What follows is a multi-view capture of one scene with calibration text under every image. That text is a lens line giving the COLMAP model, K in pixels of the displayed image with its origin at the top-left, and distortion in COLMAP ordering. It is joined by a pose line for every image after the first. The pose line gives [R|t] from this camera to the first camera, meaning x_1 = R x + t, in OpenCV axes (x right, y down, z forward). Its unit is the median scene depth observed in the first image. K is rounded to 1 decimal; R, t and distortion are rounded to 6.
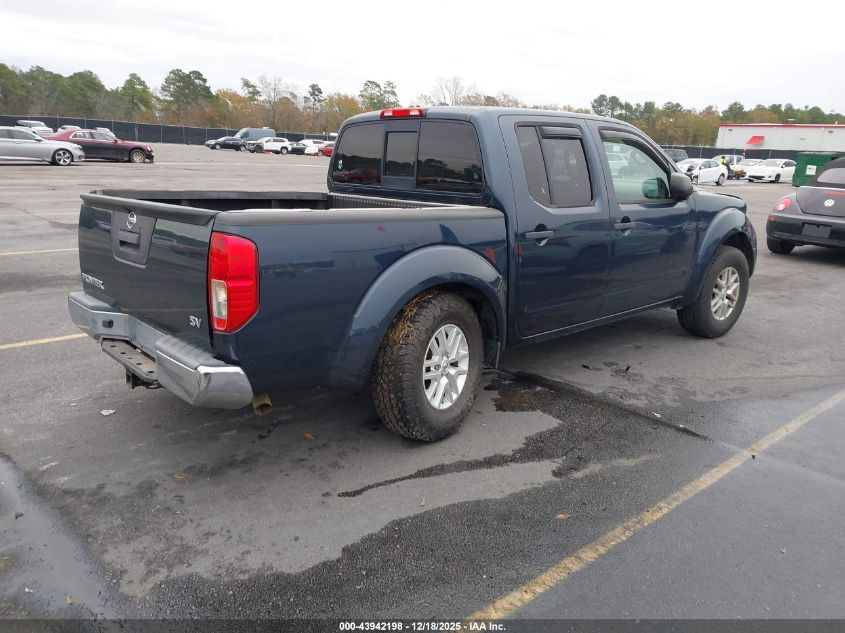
lens RADIAL K [[670.3, 0, 422.5], [0, 670.3, 316.5], [0, 0, 1]] dist [0.034149, 0.000073]
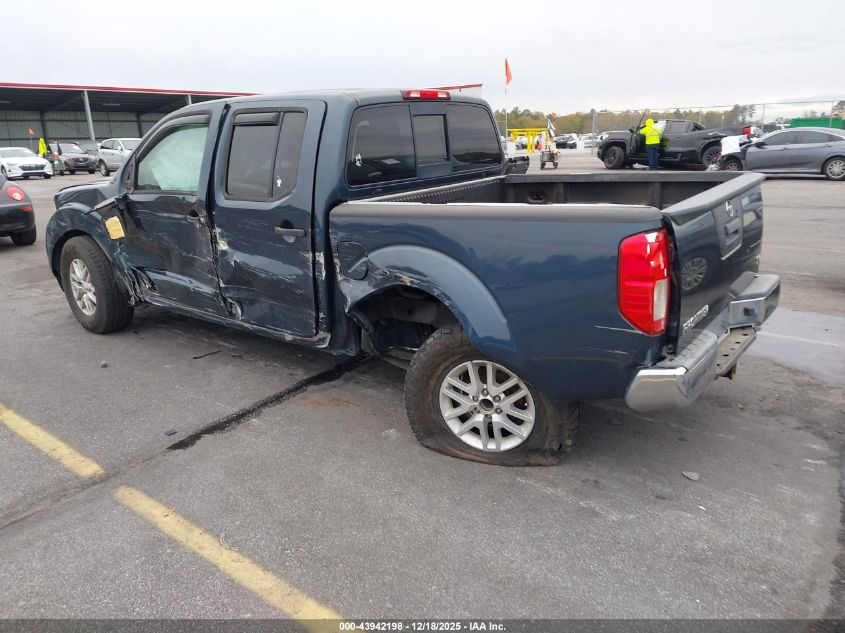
lens RADIAL K [[642.4, 0, 422.5], [0, 642.4, 316.5], [0, 0, 1]] dist [0.007412, -0.002680]
pose [[-0.173030, -0.296682, 0.939170, -0.989338], [0.262408, 0.905200, 0.334297, -0.335490], [-0.949317, 0.304289, -0.078775, 1.210766]]
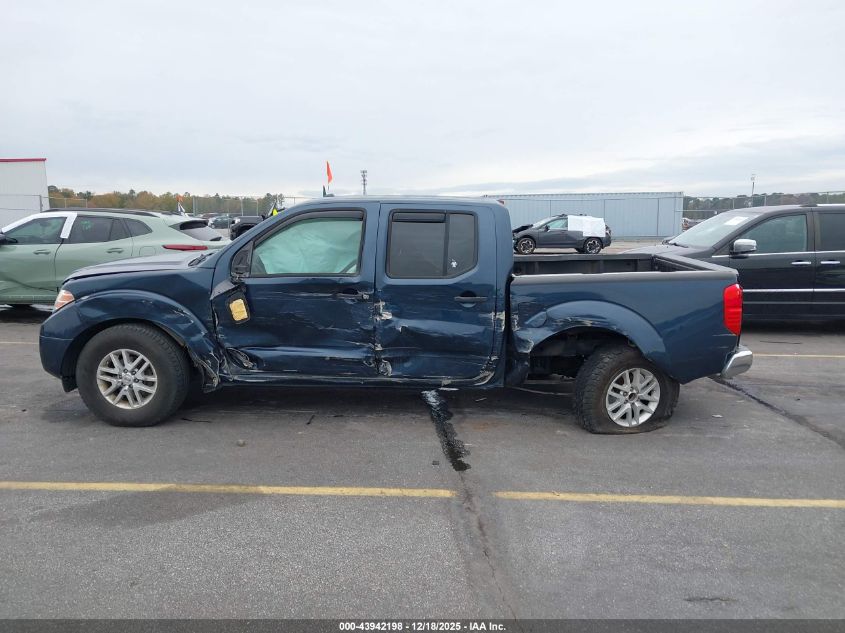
lens RADIAL K [[639.9, 0, 402.6], [0, 639.9, 312.3], [0, 0, 1]] dist [0.061307, -0.003135]
pose [[-0.717383, -0.142157, 0.682021, -0.827722], [0.145690, 0.926704, 0.346402, -0.590273], [-0.681275, 0.347866, -0.644091, 2.098733]]
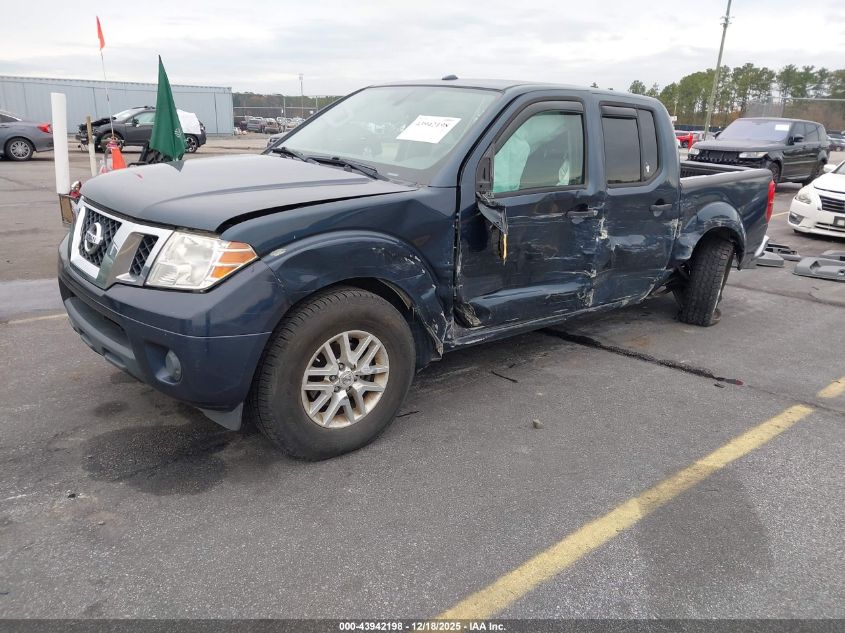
lens RADIAL K [[659.3, 0, 393.6], [0, 659.3, 323.1], [0, 0, 1]] dist [0.092357, -0.135383]
pose [[-0.997099, -0.075144, 0.012127, 0.265938], [-0.057730, 0.850427, 0.522916, -0.580571], [-0.049607, 0.520699, -0.852298, 2.312993]]
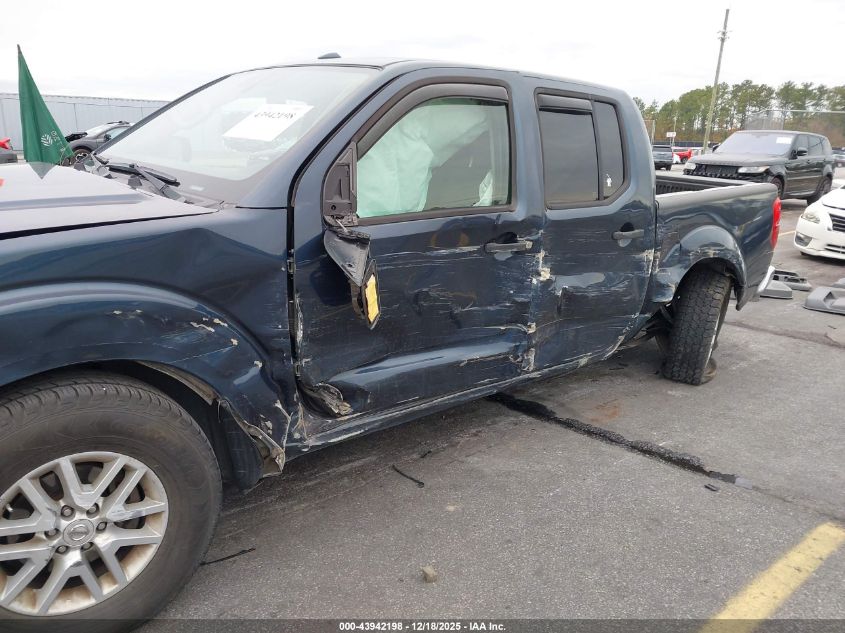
lens RADIAL K [[656.9, 0, 400.2], [0, 656.9, 317.5], [0, 0, 1]] dist [0.126664, -0.189234]
pose [[-0.997383, -0.071507, 0.010637, 0.117738], [-0.056914, 0.867388, 0.494366, -0.491076], [-0.044577, 0.492467, -0.869189, 2.024505]]
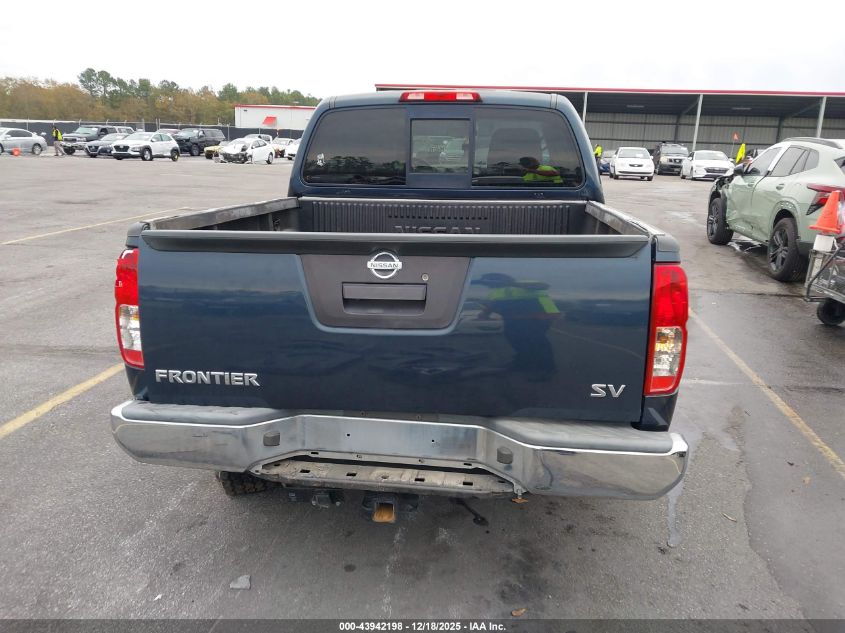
lens RADIAL K [[667.4, 0, 448.3], [0, 667.4, 315.7], [0, 0, 1]] dist [0.000689, -0.006886]
pose [[0.751893, -0.179221, 0.634458, -0.618587], [0.159523, 0.983203, 0.088685, -0.110610], [-0.639695, 0.034529, 0.767853, 0.378772]]
